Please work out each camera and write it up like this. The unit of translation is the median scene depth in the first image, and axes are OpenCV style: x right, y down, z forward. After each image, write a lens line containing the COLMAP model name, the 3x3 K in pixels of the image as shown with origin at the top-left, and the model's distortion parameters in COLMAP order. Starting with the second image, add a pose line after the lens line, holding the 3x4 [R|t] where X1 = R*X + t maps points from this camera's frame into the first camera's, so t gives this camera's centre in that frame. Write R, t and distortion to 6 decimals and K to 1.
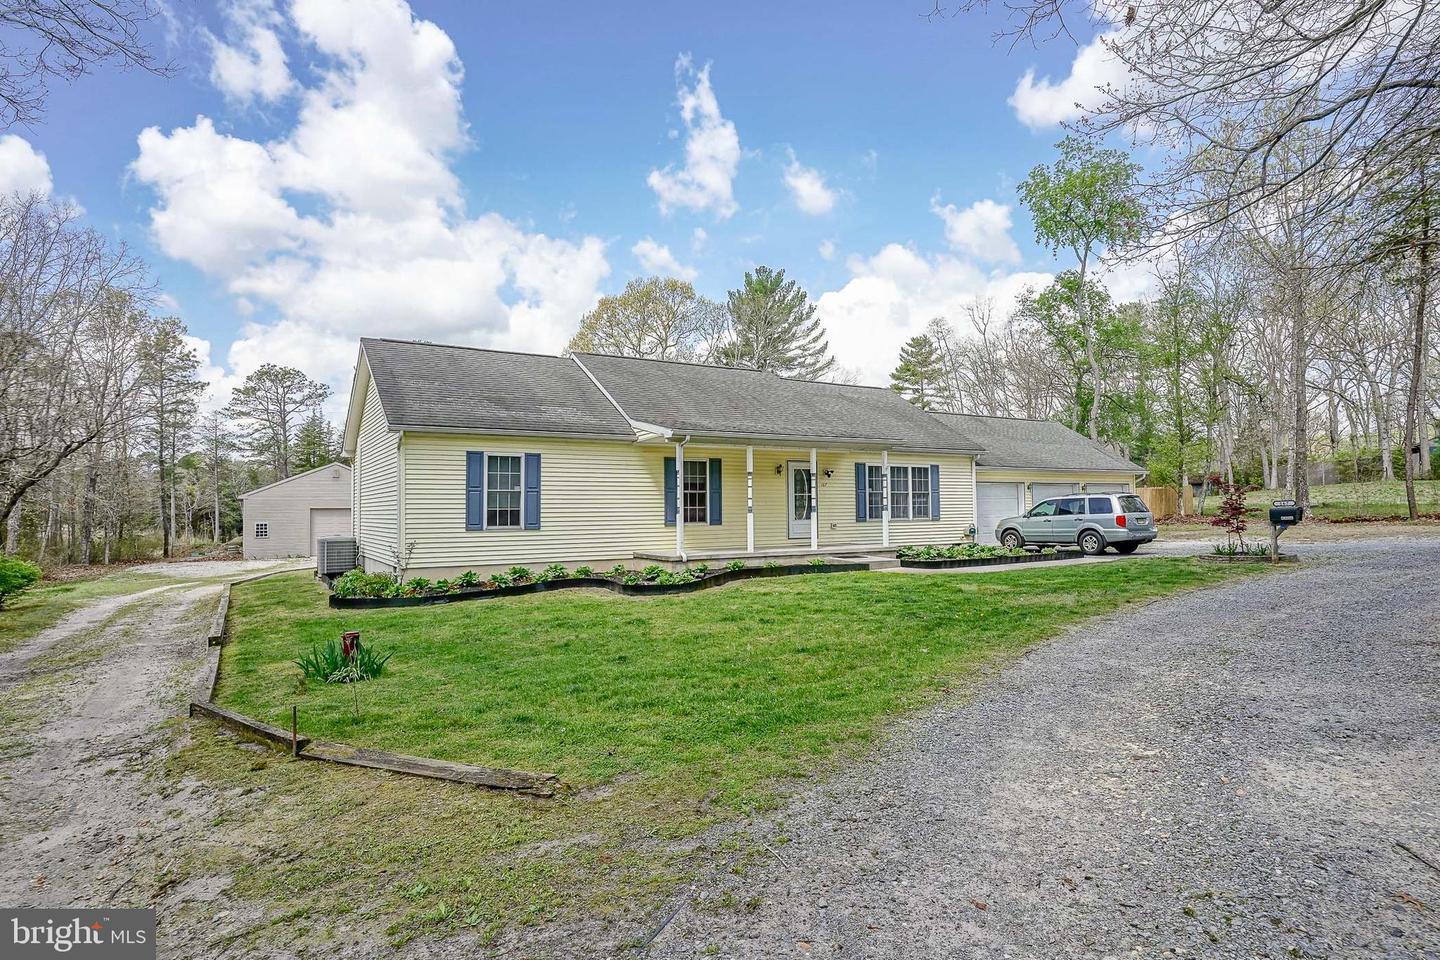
lens RADIAL K [[704.8, 0, 724.6], [0, 704.8, 484.3], [0, 0, 1]] dist [-0.004382, 0.000460]
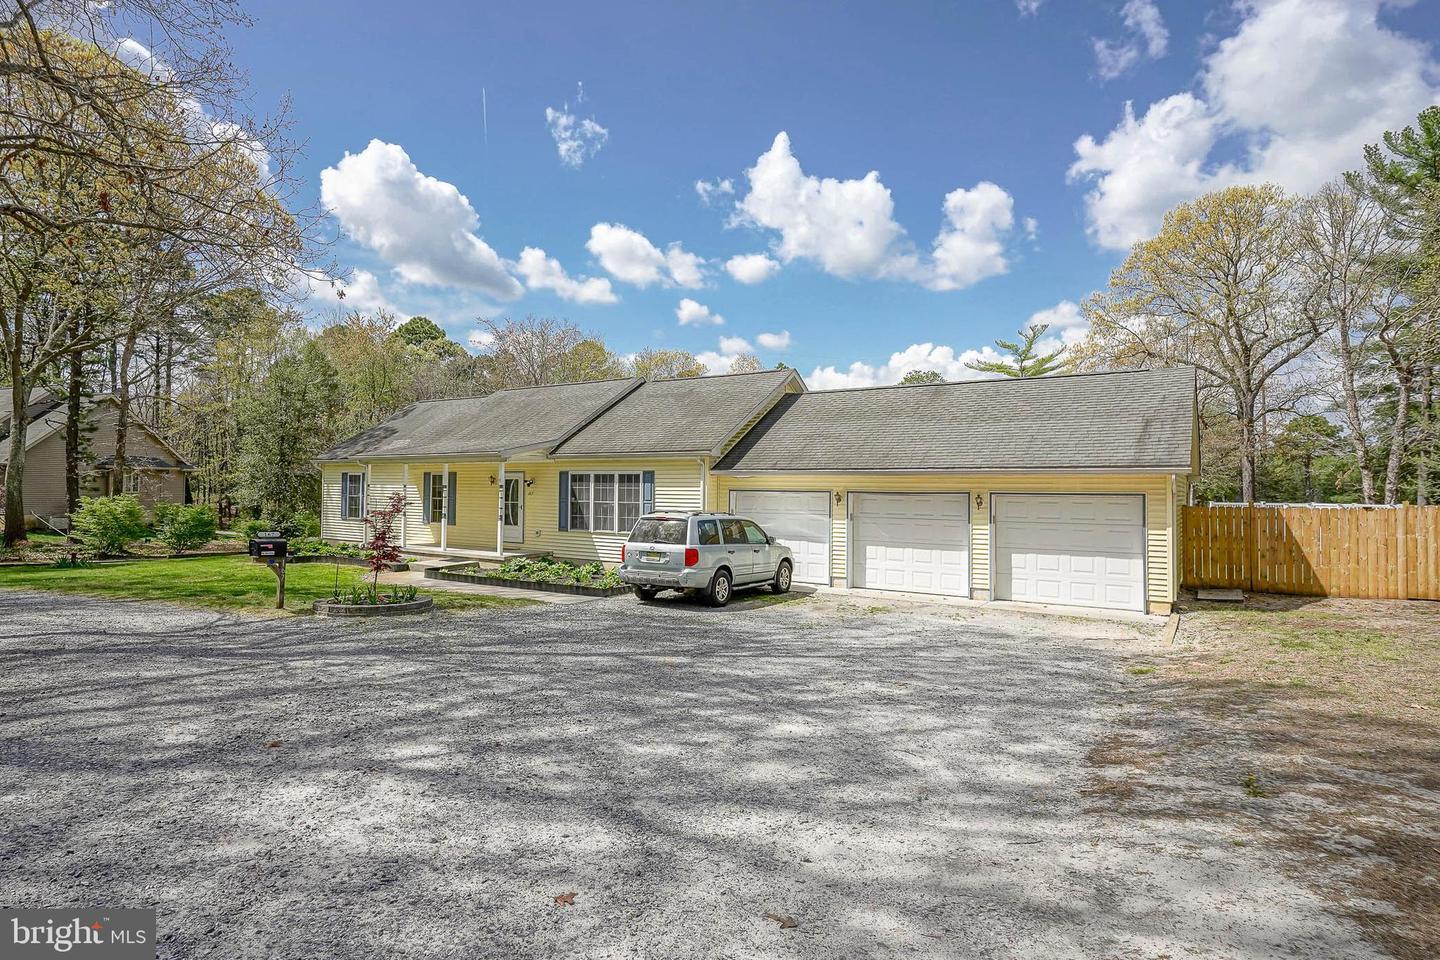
lens RADIAL K [[704.8, 0, 724.6], [0, 704.8, 484.3], [0, 0, 1]] dist [-0.004382, 0.000460]
pose [[0.416895, -0.007137, -0.908926, 1.130931], [-0.004164, 0.999944, -0.009762, -0.002900], [0.908945, 0.007855, 0.416842, 0.794094]]
